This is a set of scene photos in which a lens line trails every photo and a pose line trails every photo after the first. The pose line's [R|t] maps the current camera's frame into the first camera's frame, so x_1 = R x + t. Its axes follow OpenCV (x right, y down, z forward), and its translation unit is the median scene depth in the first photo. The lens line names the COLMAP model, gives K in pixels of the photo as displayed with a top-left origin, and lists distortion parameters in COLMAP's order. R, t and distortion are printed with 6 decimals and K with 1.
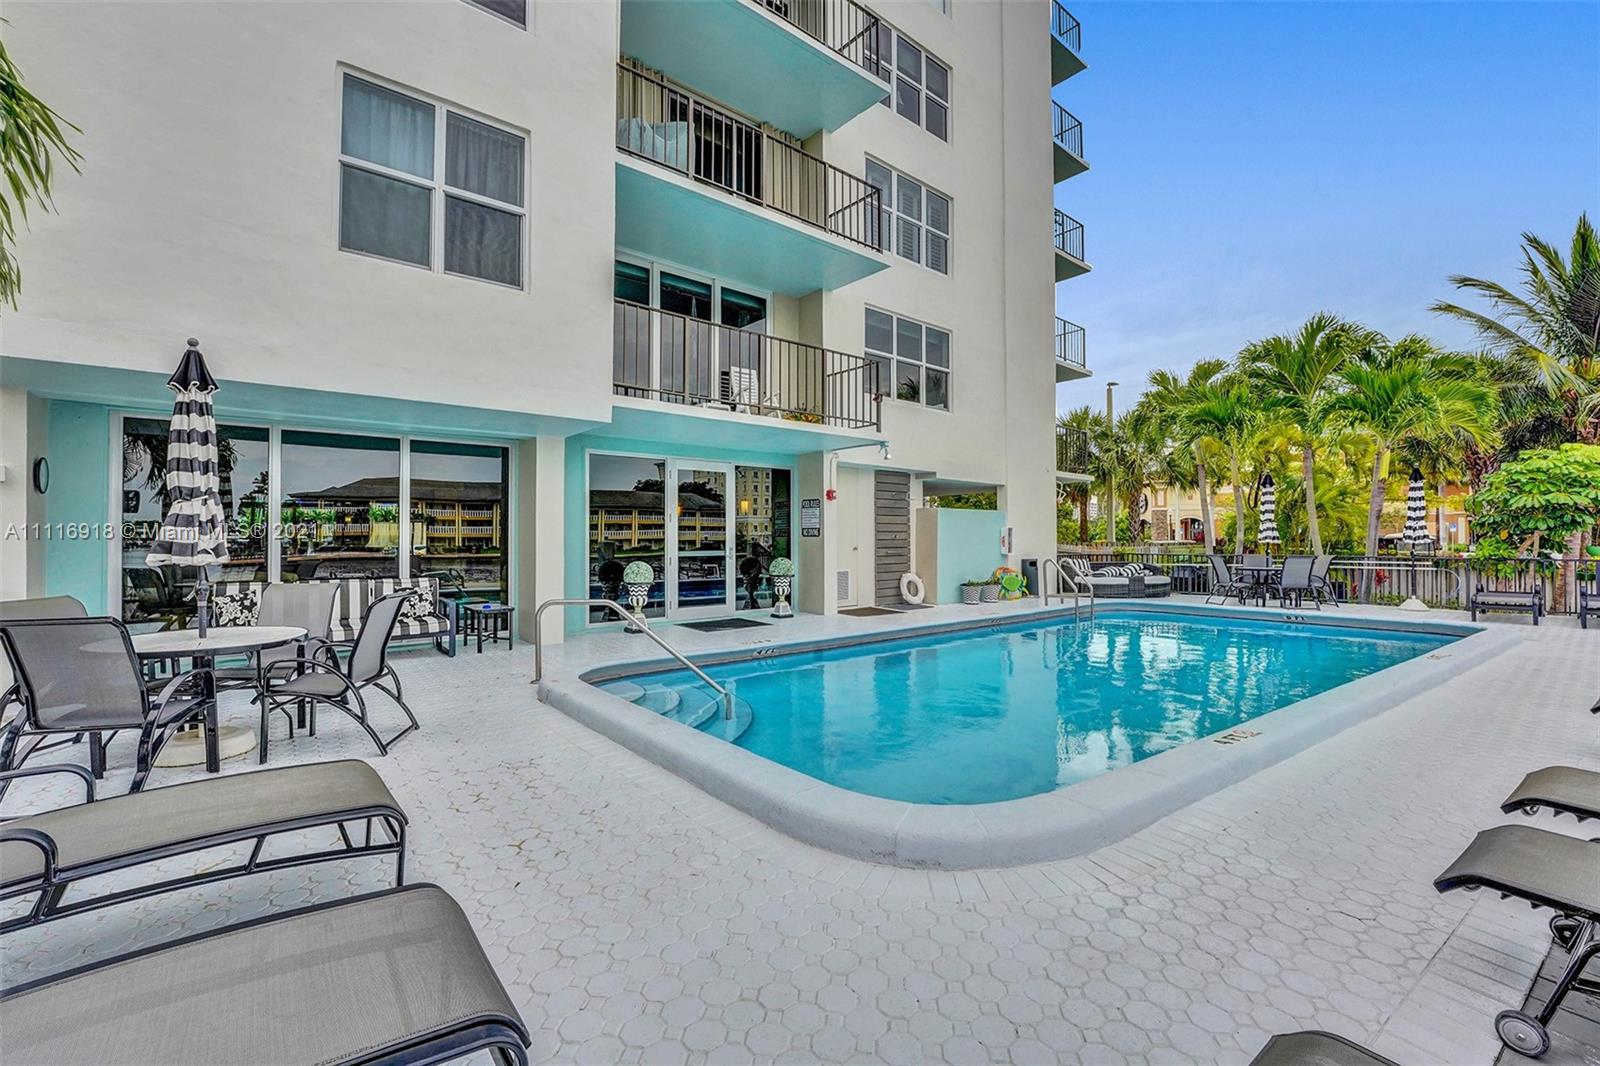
lens RADIAL K [[670.6, 0, 809.3], [0, 670.6, 530.9], [0, 0, 1]] dist [-0.034105, 0.004784]
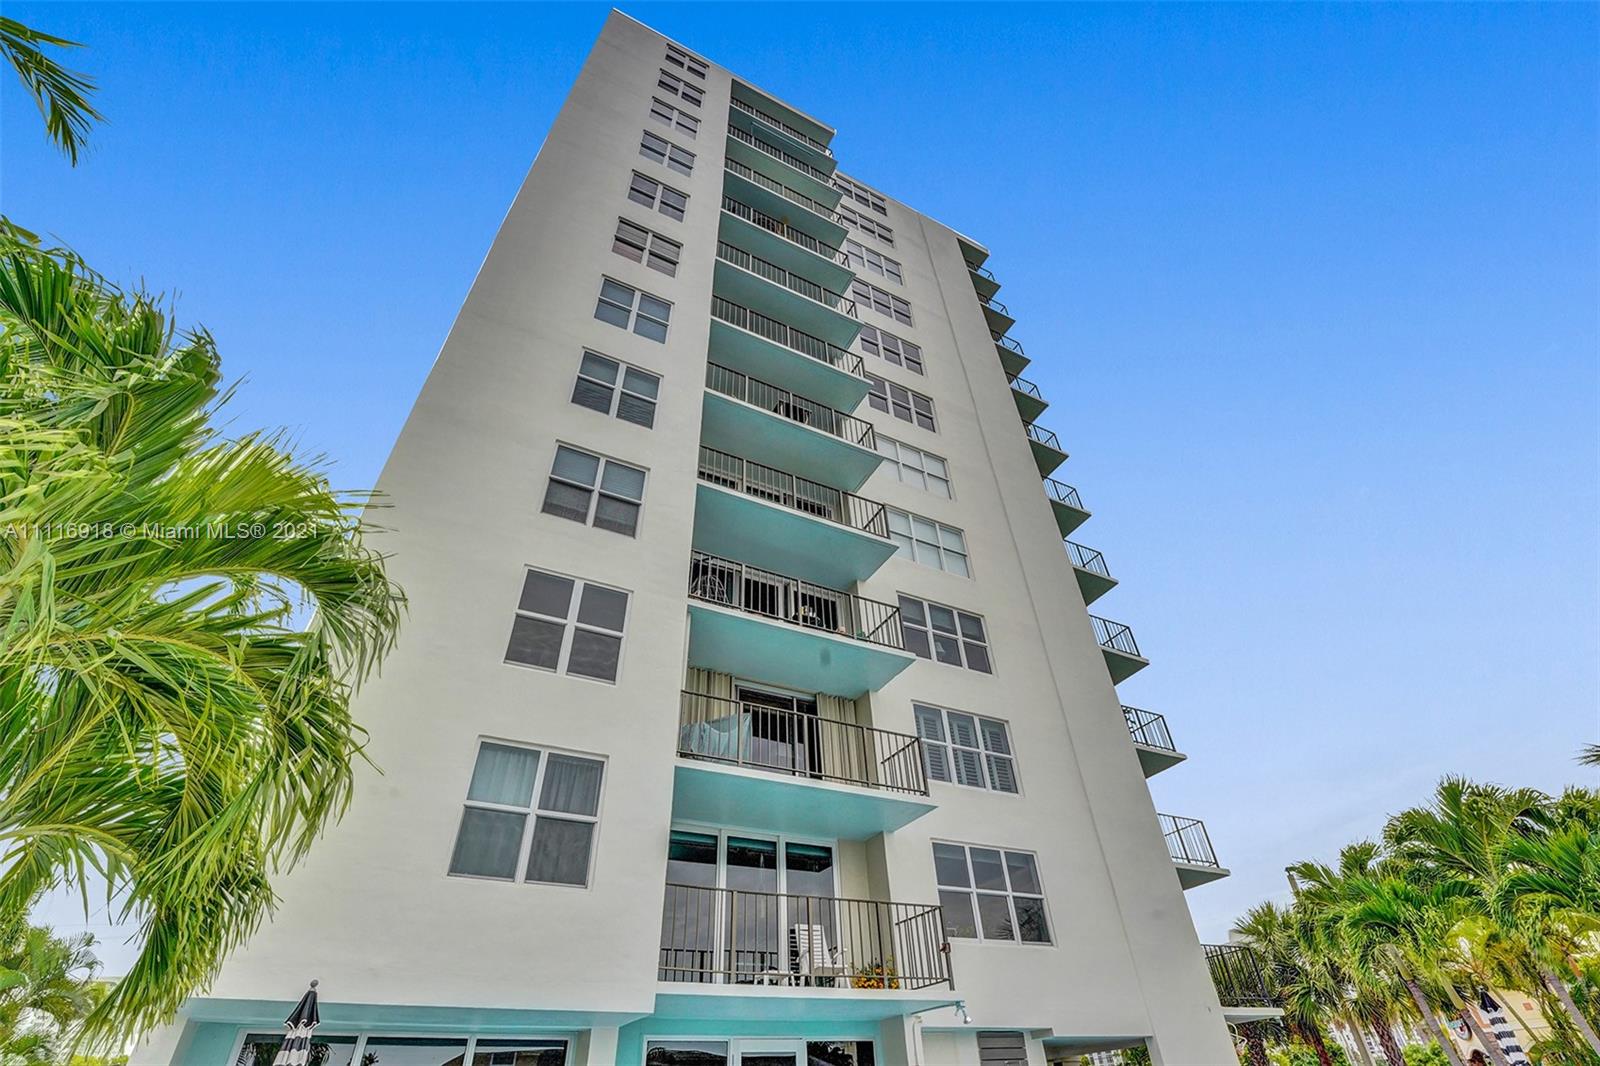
lens RADIAL K [[715.7, 0, 808.5], [0, 715.7, 536.0], [0, 0, 1]] dist [-0.025871, 0.000819]
pose [[0.974695, -0.170460, -0.144614, 0.135597], [0.040856, 0.771875, -0.634461, -0.016627], [0.219775, 0.612497, 0.759307, -0.143293]]
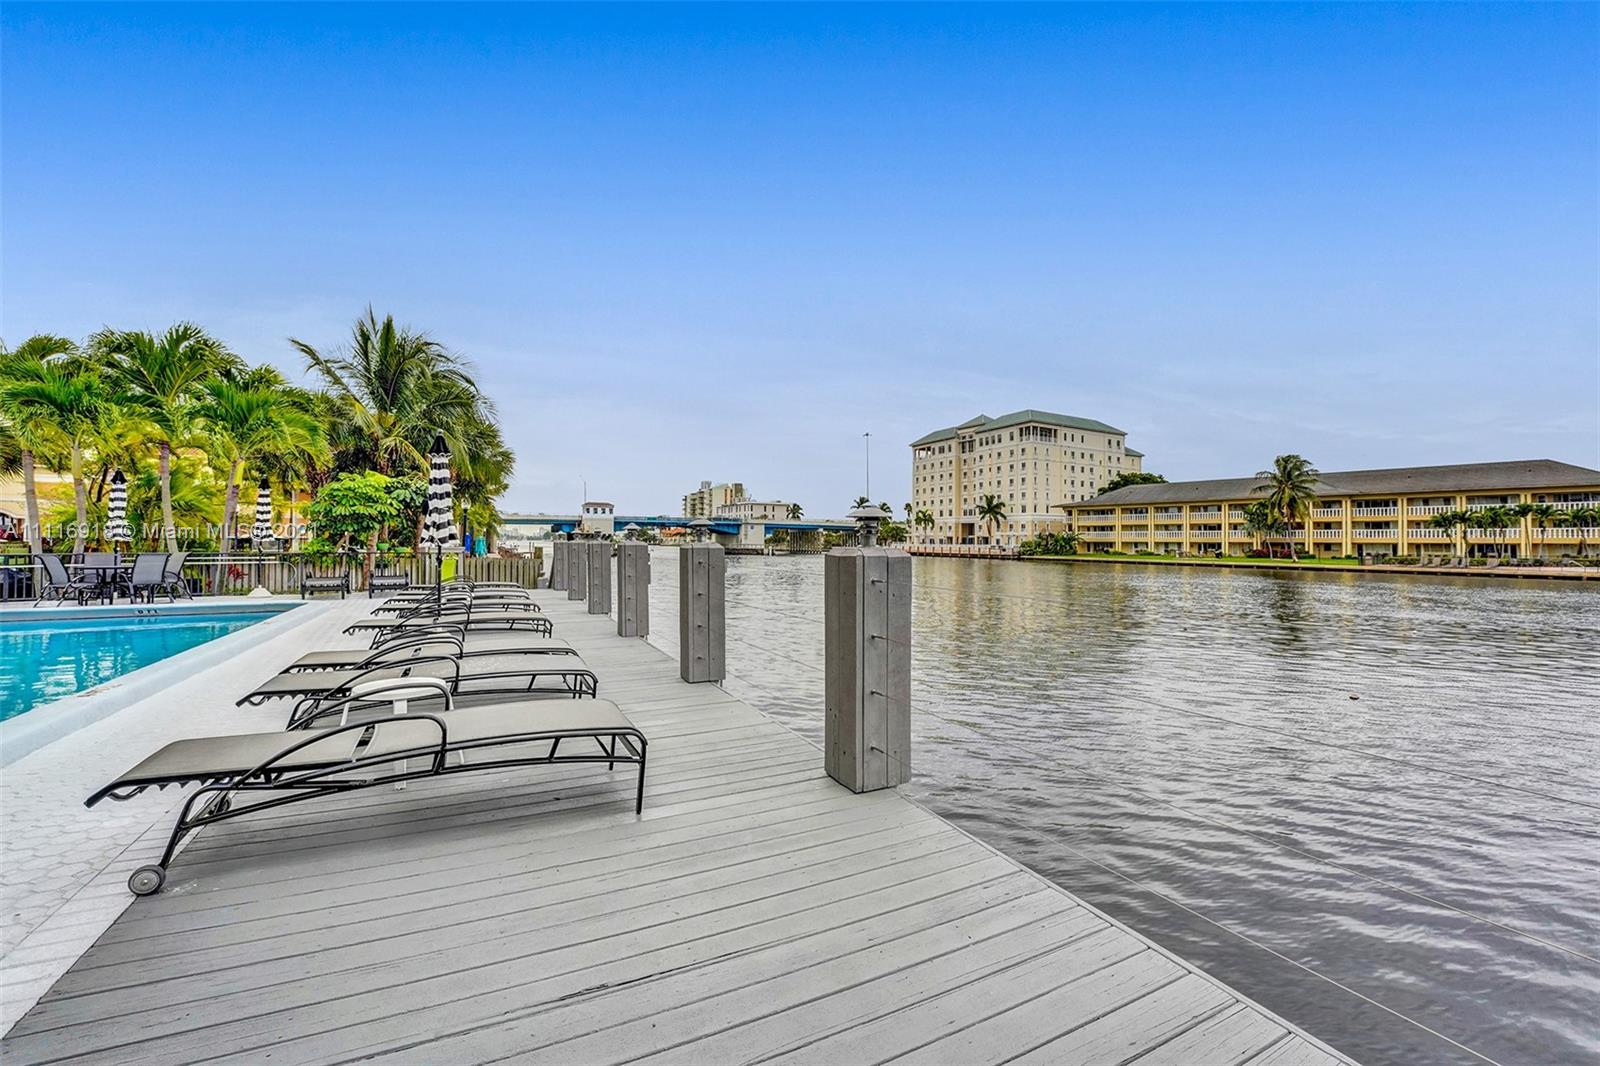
lens RADIAL K [[670.6, 0, 809.3], [0, 670.6, 530.9], [0, 0, 1]] dist [-0.034105, 0.004784]
pose [[0.139255, 0.017383, 0.990104, -0.121364], [-0.015376, 0.999763, -0.015390, 0.003132], [-0.990137, -0.013081, 0.139490, -0.157691]]
